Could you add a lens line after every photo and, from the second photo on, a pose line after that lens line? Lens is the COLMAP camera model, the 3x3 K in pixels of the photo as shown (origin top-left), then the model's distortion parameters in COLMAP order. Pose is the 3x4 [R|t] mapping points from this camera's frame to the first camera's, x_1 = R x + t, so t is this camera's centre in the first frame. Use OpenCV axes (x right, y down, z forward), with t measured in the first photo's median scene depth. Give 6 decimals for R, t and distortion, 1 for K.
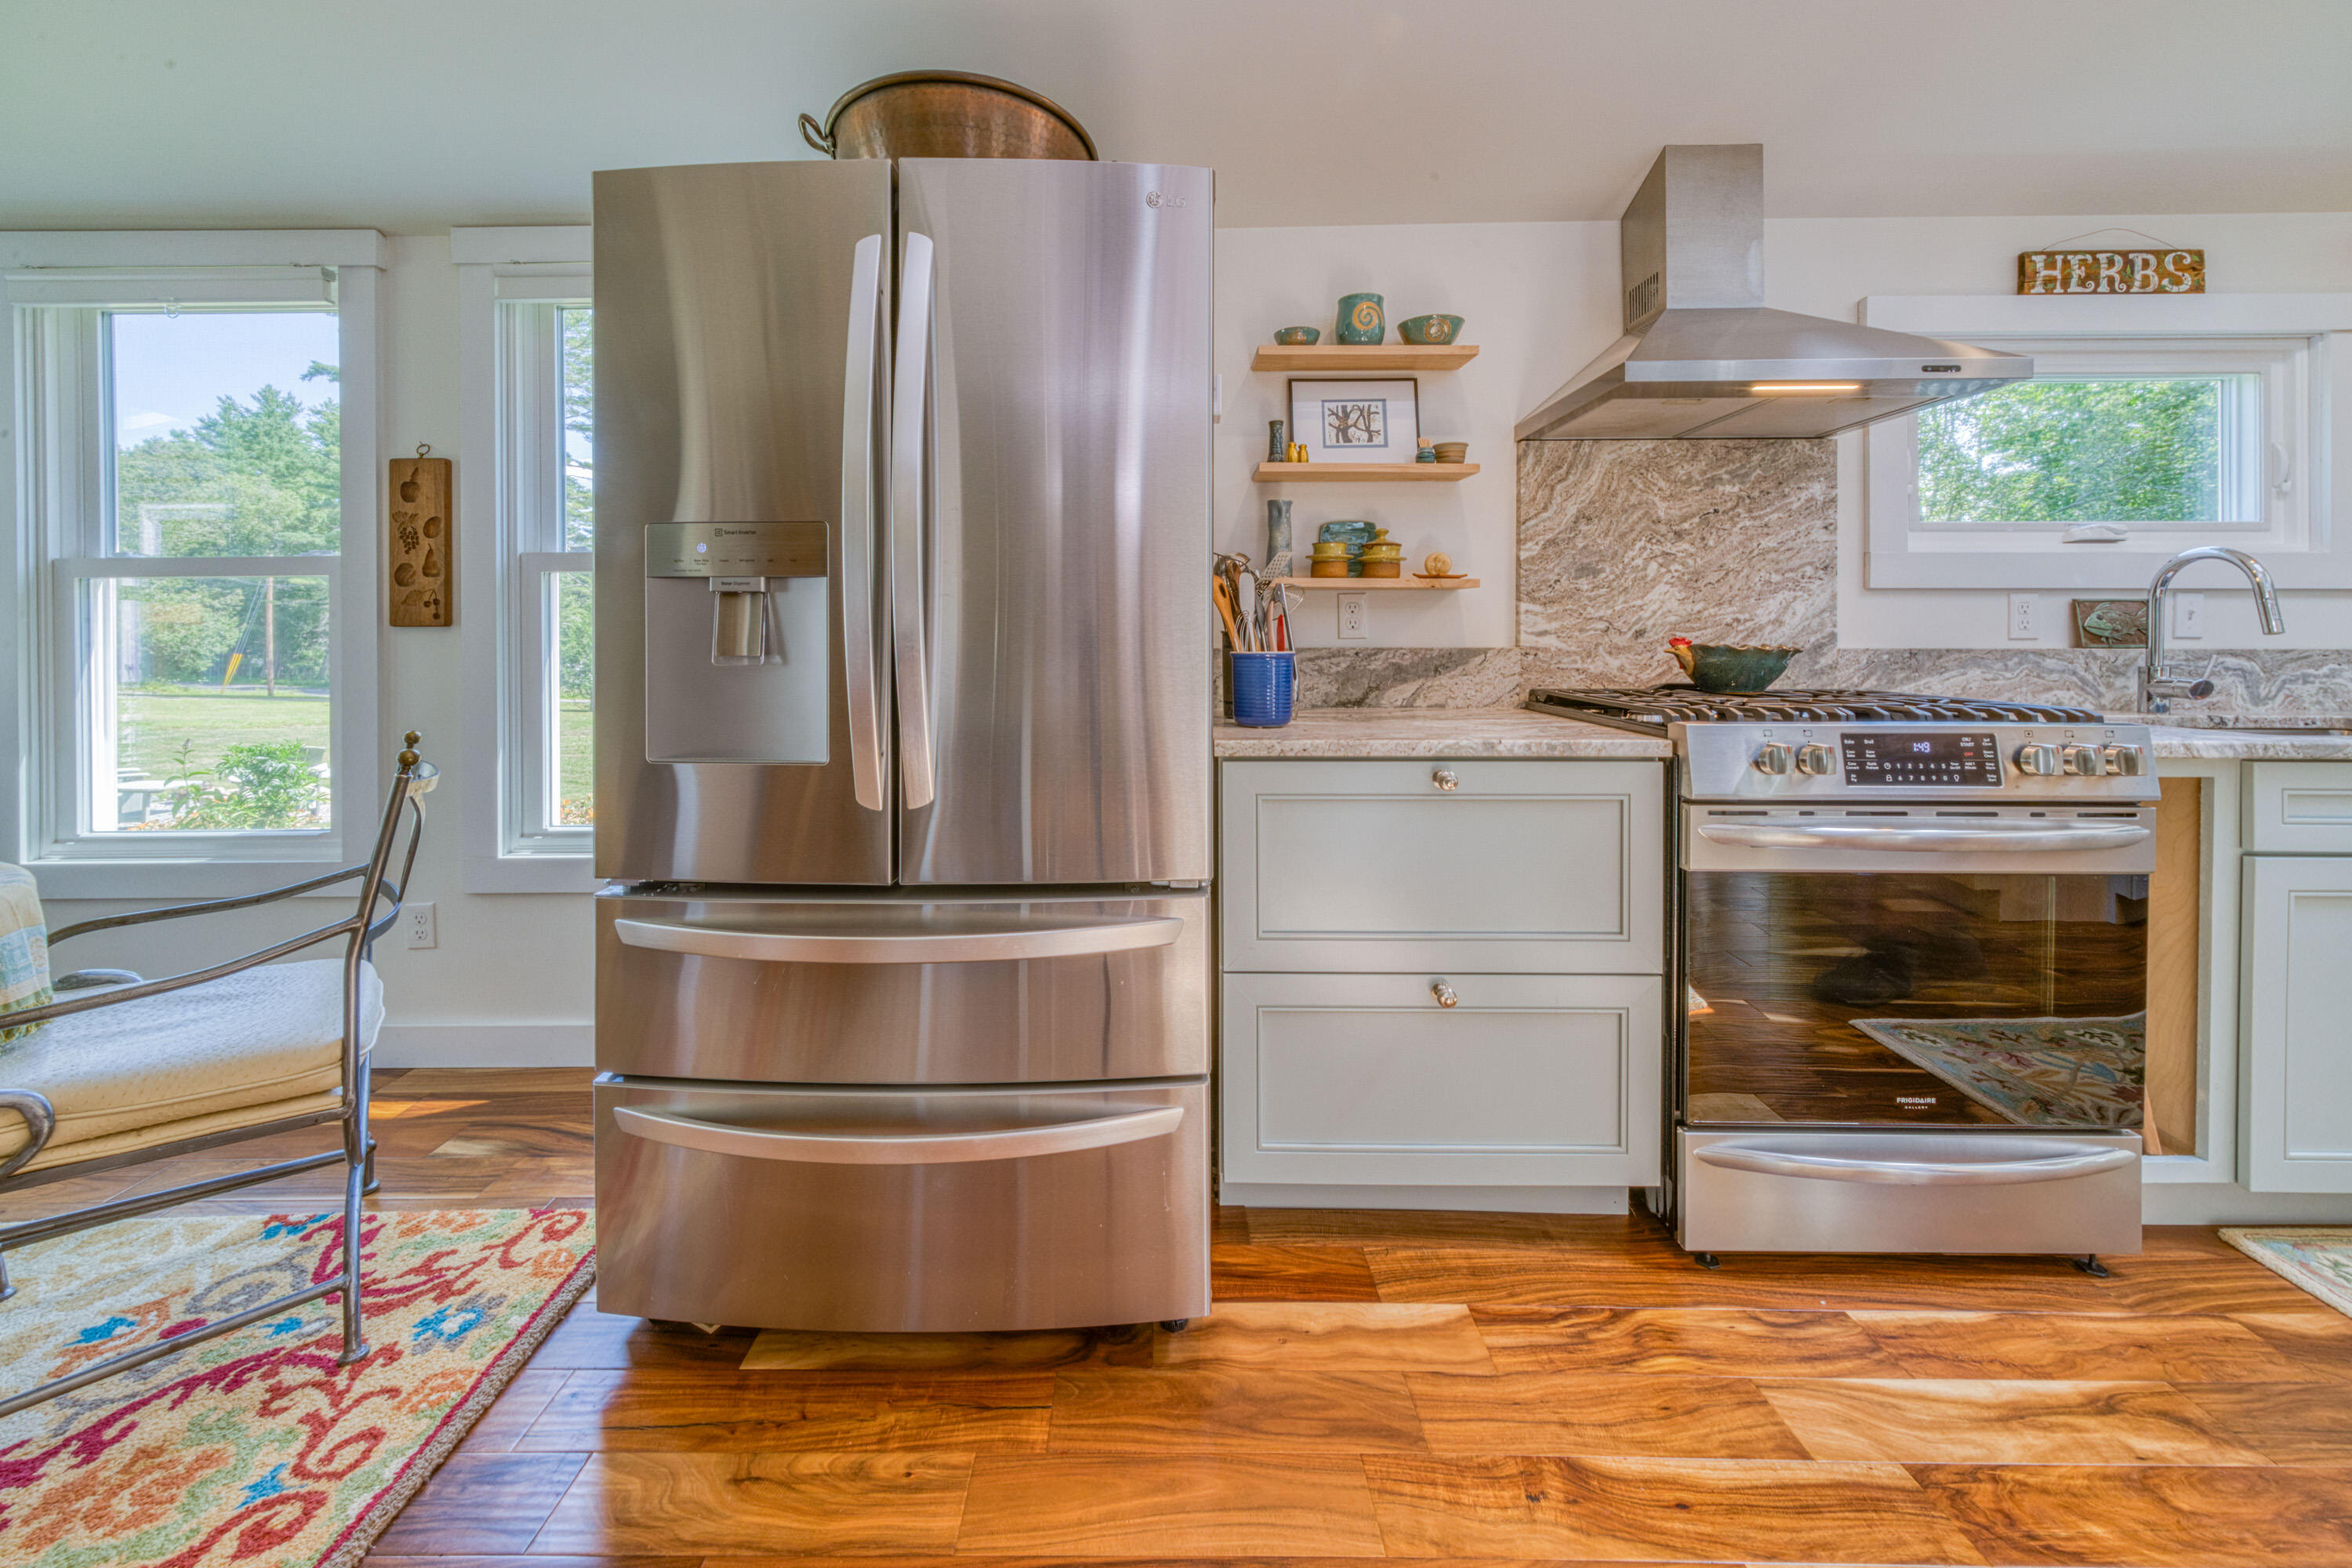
lens RADIAL K [[843.8, 0, 1172.8], [0, 843.8, 644.8], [0, 0, 1]] dist [0.001071, 0.000702]
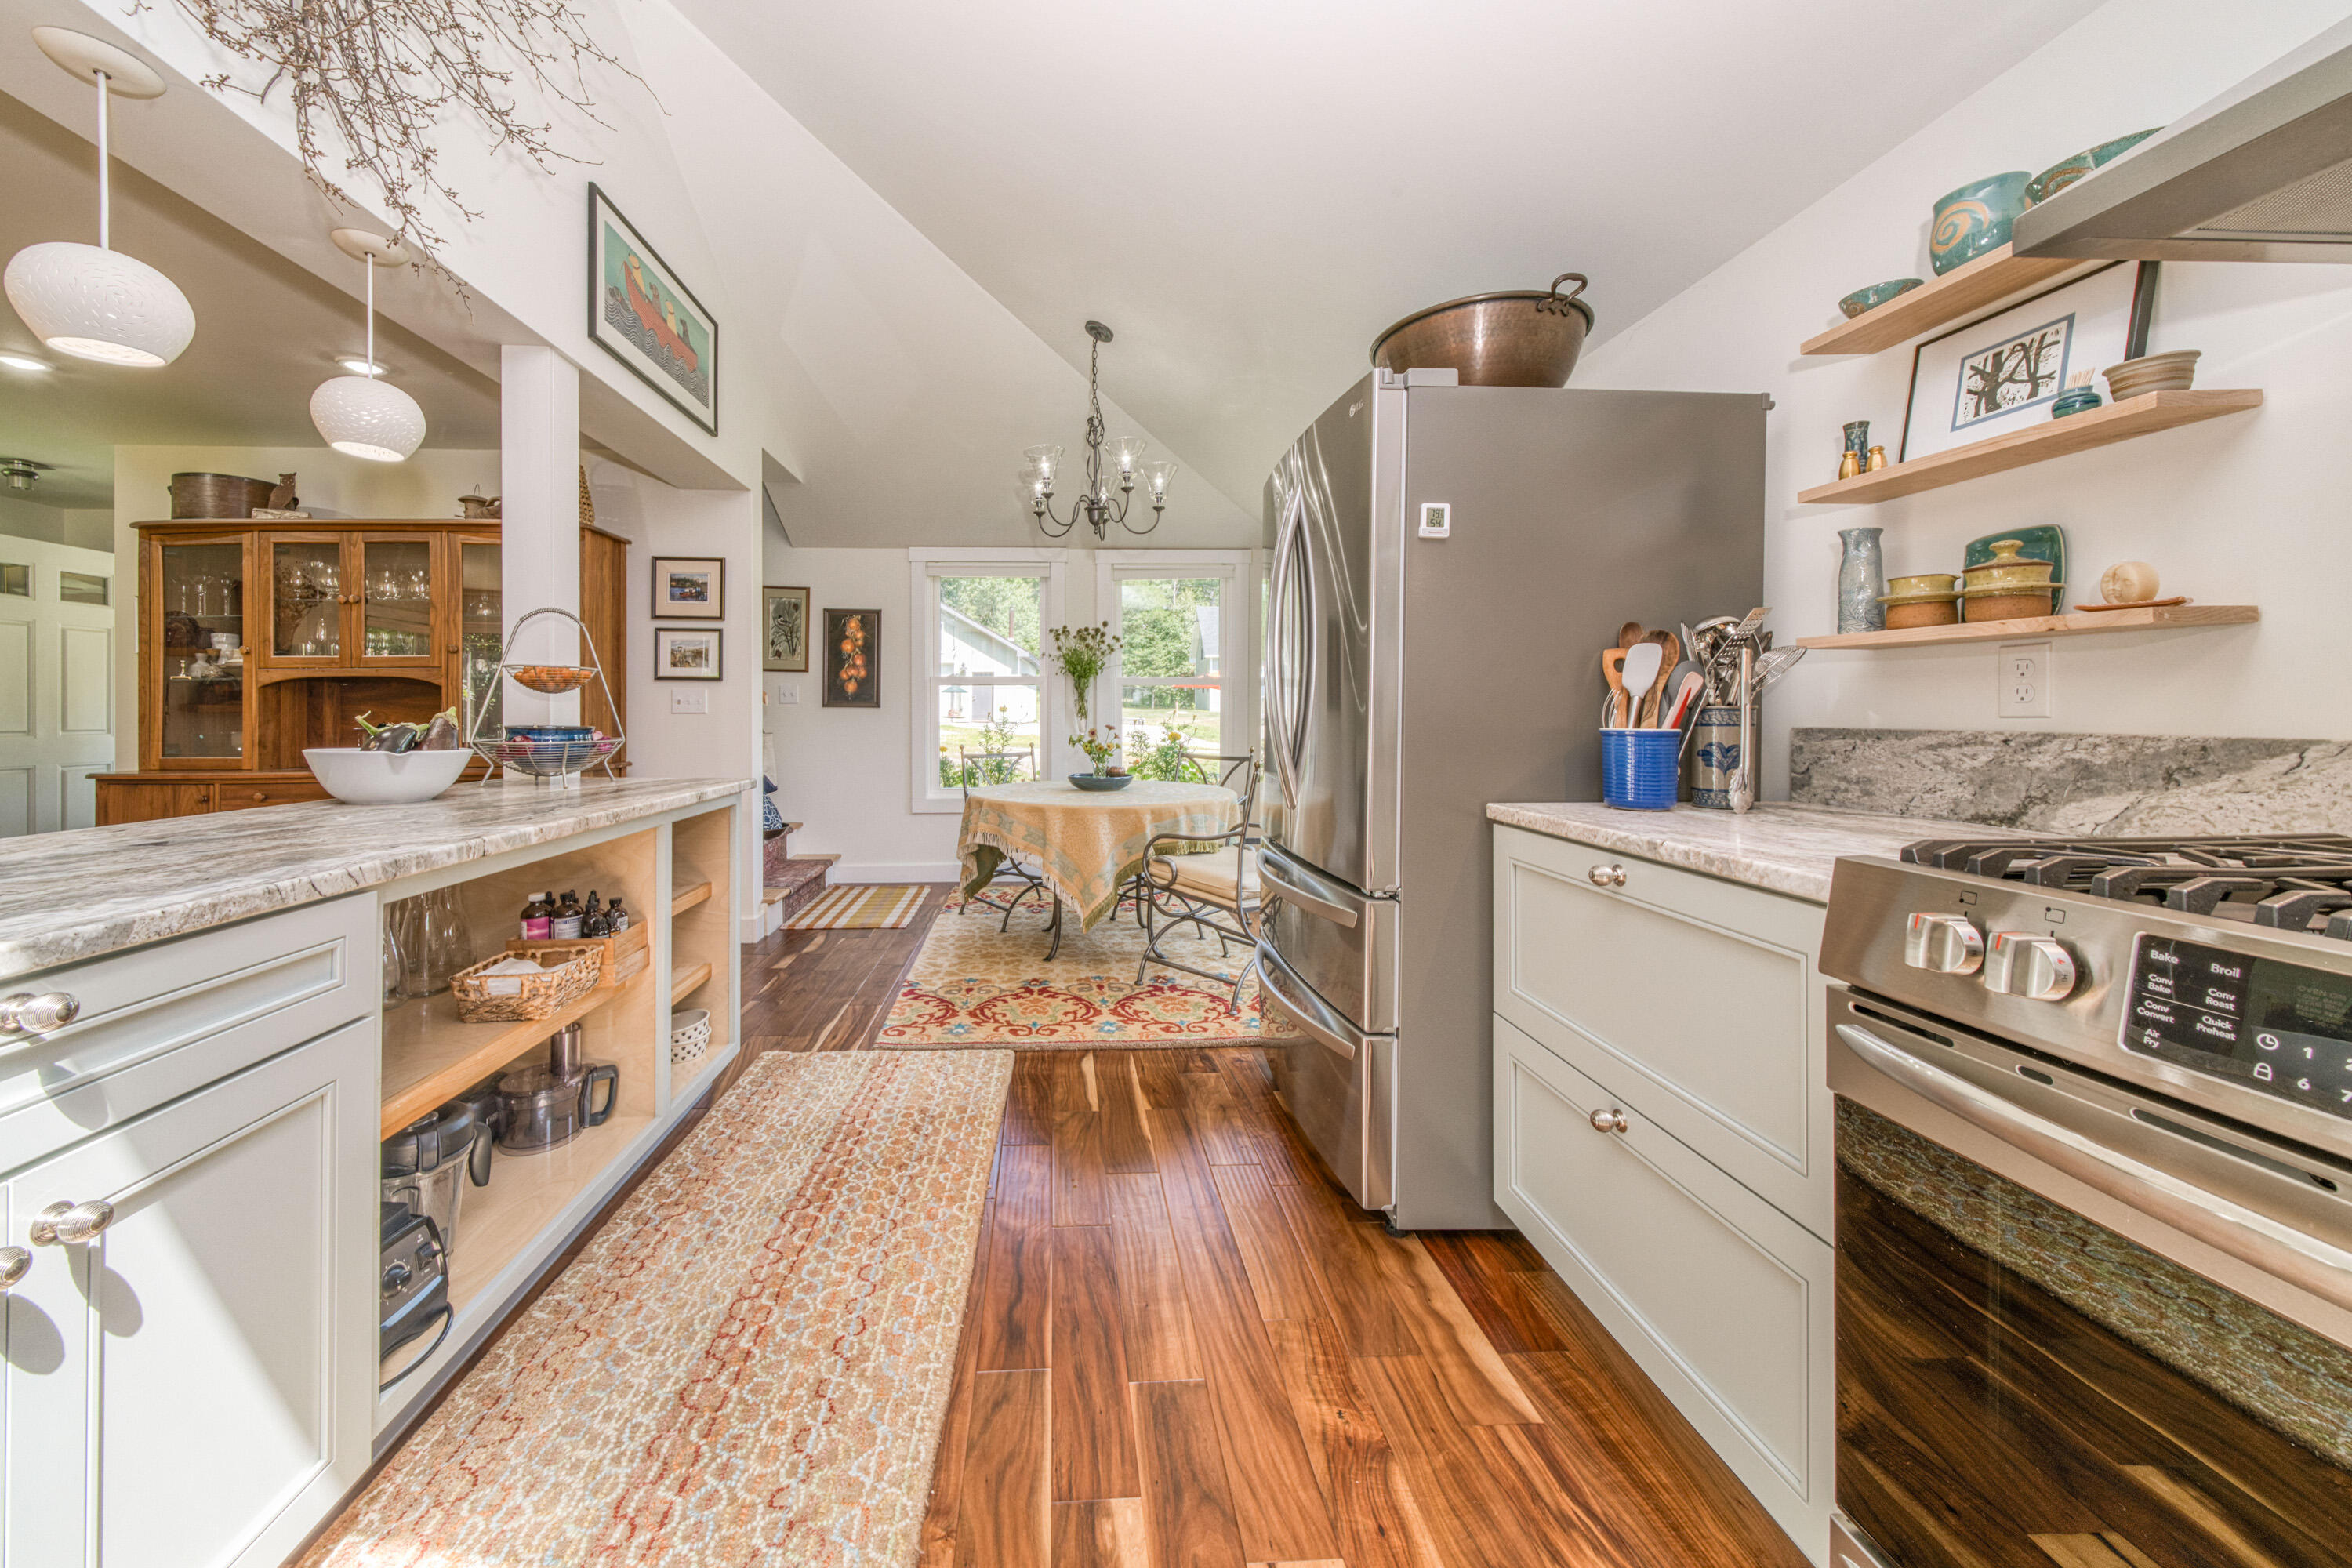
lens RADIAL K [[840.5, 0, 1062.6], [0, 840.5, 705.2], [0, 0, 1]] dist [0.002887, -0.000371]
pose [[0.019397, -0.002888, -0.999808, 0.850328], [-0.011711, 0.999927, -0.003116, -0.005887], [0.999743, 0.011769, 0.019362, 0.289376]]
